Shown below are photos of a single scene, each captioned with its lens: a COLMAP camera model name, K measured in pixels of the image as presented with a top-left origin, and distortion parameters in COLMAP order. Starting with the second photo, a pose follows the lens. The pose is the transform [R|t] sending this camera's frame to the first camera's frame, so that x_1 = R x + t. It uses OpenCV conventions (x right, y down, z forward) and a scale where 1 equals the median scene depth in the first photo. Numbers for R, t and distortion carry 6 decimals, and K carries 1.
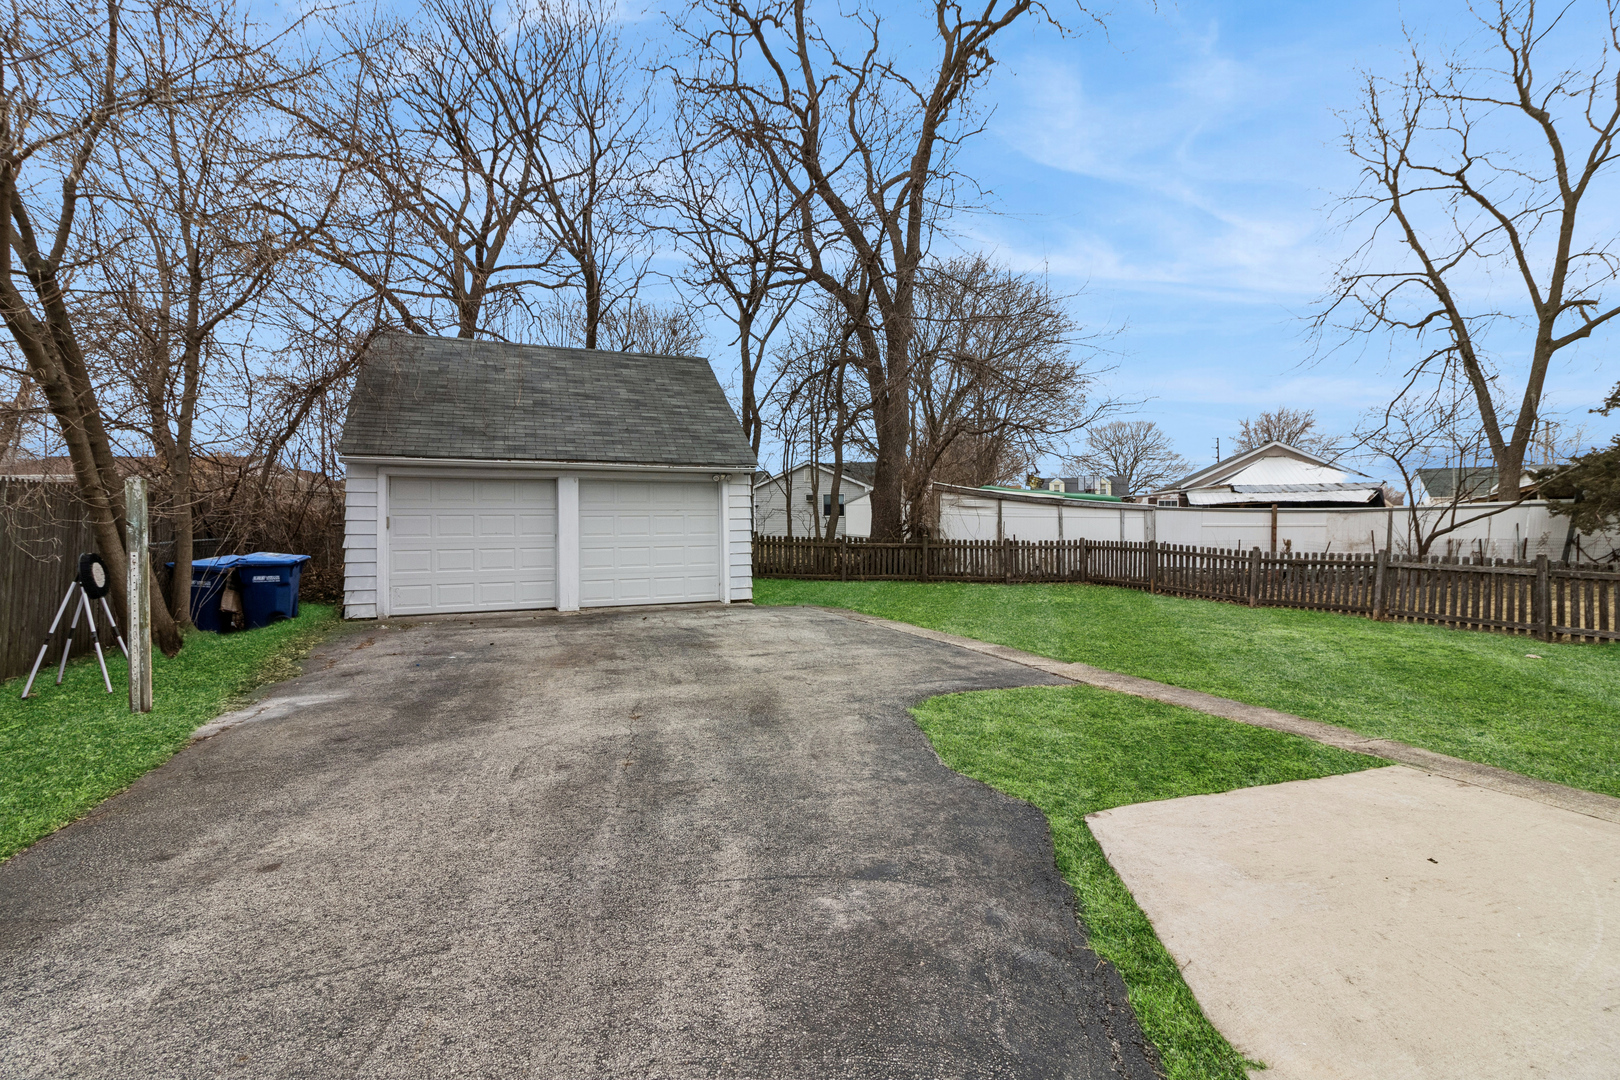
lens RADIAL K [[761.5, 0, 809.6], [0, 761.5, 534.2], [0, 0, 1]] dist [0.000771, 0.000794]
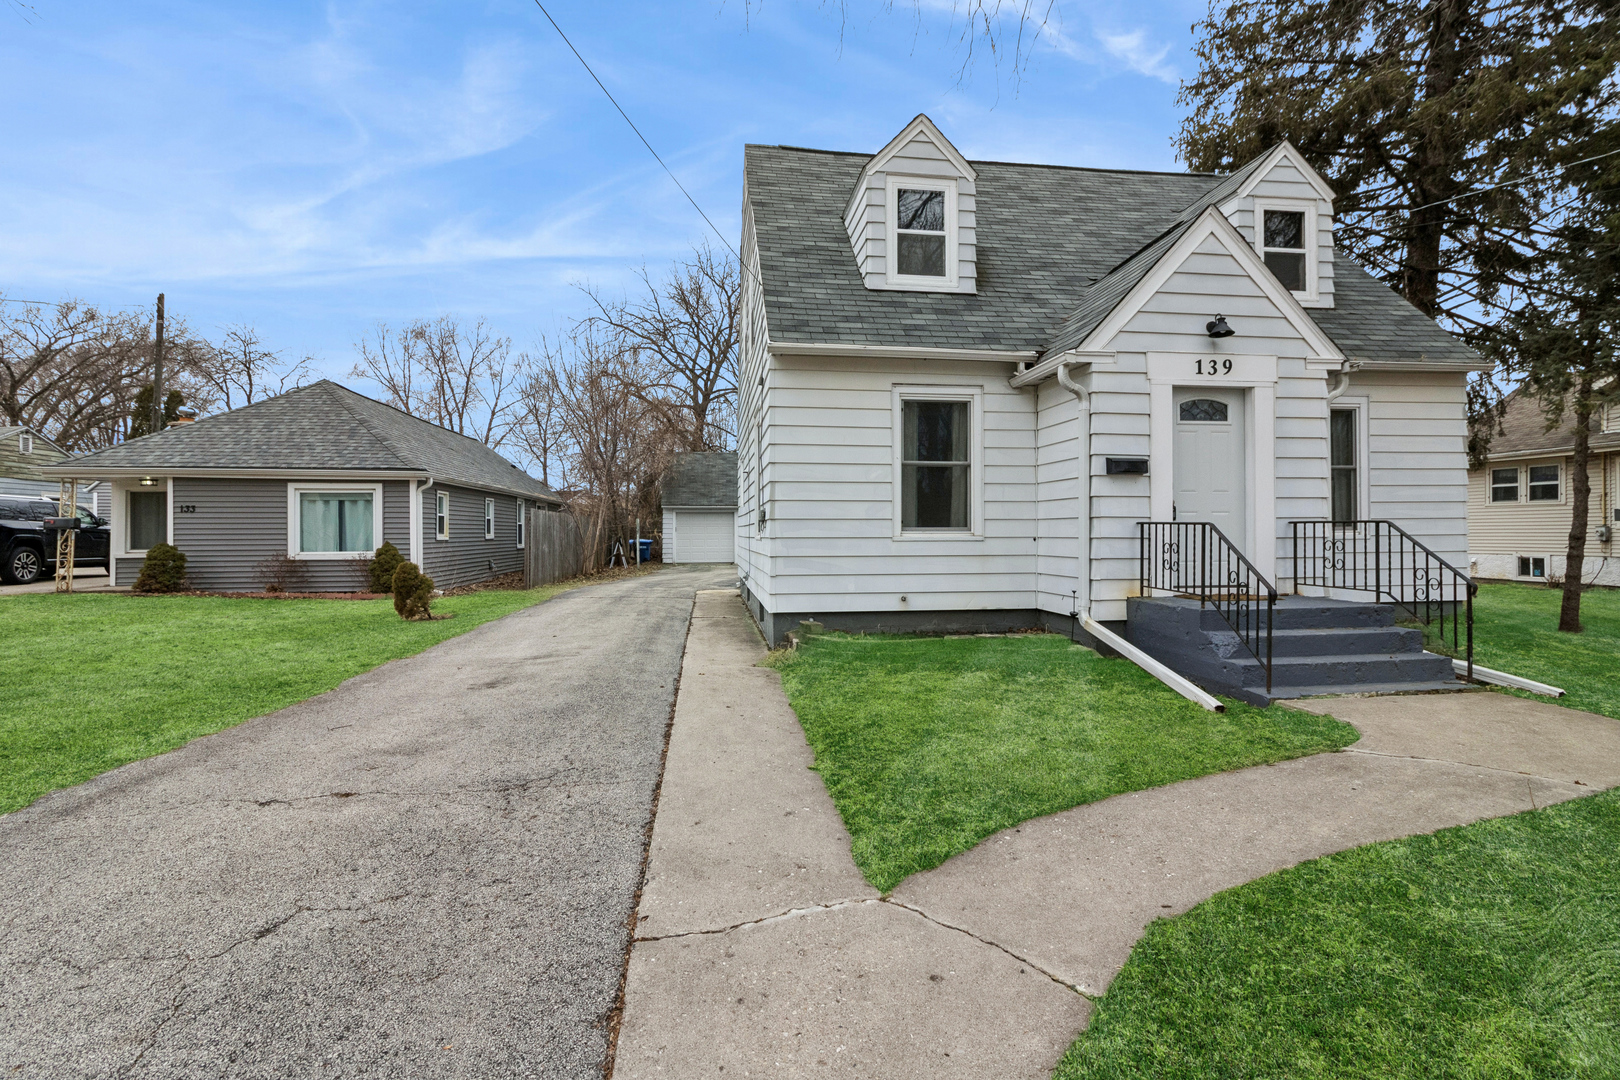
lens RADIAL K [[761.5, 0, 811.4], [0, 761.5, 531.6], [0, 0, 1]] dist [0.000771, 0.000794]
pose [[0.964655, 0.003366, -0.263494, 0.319804], [-0.003230, 0.999994, 0.000949, -0.005113], [0.263496, -0.000064, 0.964660, -0.756415]]
